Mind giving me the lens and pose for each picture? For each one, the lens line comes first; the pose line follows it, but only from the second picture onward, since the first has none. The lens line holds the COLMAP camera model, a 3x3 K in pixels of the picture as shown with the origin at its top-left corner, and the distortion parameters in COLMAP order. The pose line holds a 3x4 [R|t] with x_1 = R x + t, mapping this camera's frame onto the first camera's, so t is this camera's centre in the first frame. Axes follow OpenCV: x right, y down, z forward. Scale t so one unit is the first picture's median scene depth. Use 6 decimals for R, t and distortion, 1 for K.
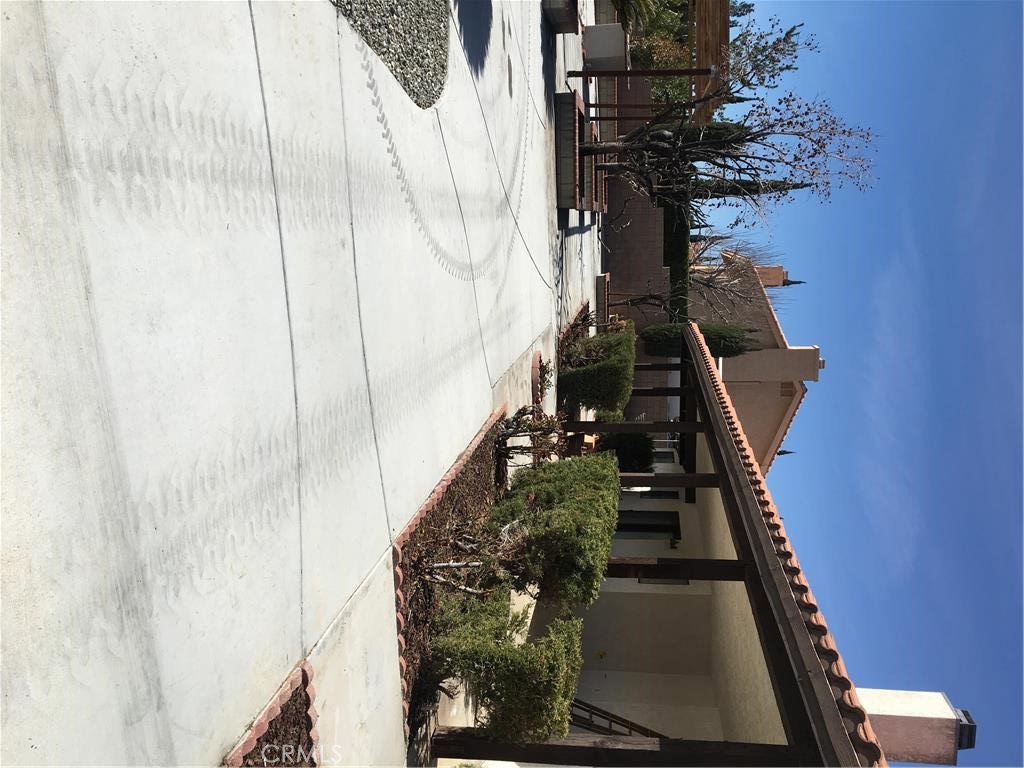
lens RADIAL K [[898.3, 0, 512.5], [0, 898.3, 386.4], [0, 0, 1]] dist [0.089030, -0.127291]
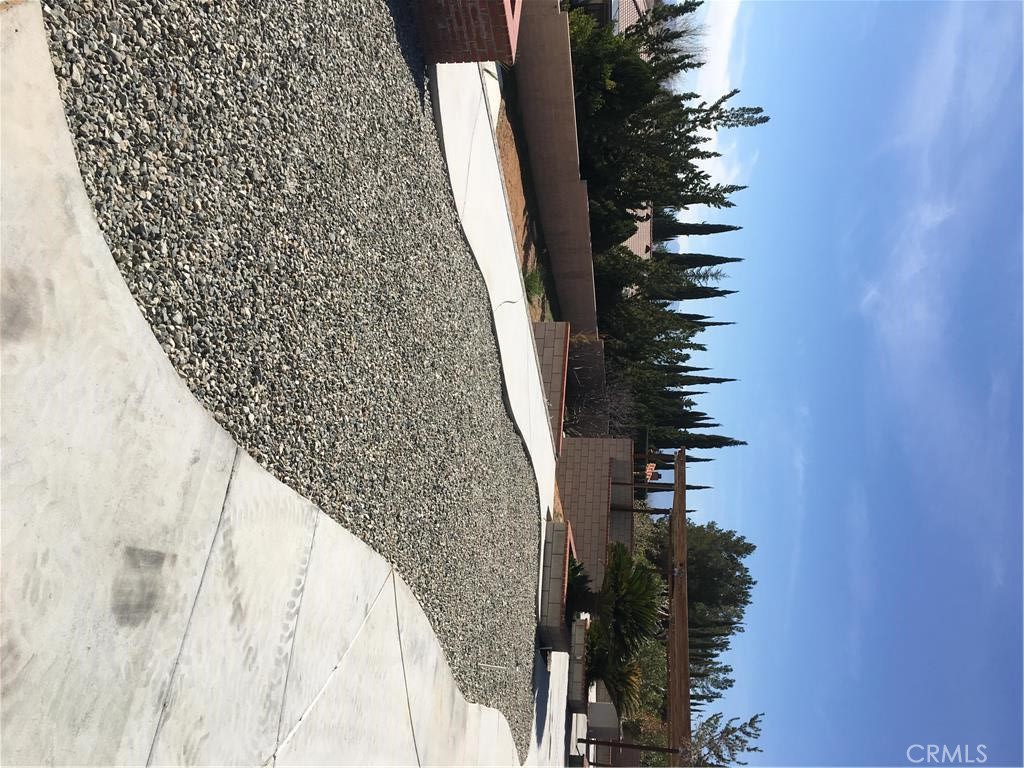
lens RADIAL K [[898.3, 0, 512.5], [0, 898.3, 386.4], [0, 0, 1]] dist [0.089030, -0.127291]
pose [[0.994099, 0.105015, -0.027196, -0.052146], [-0.098875, 0.774014, -0.625400, 0.108116], [-0.044626, 0.624398, 0.779830, -0.390313]]
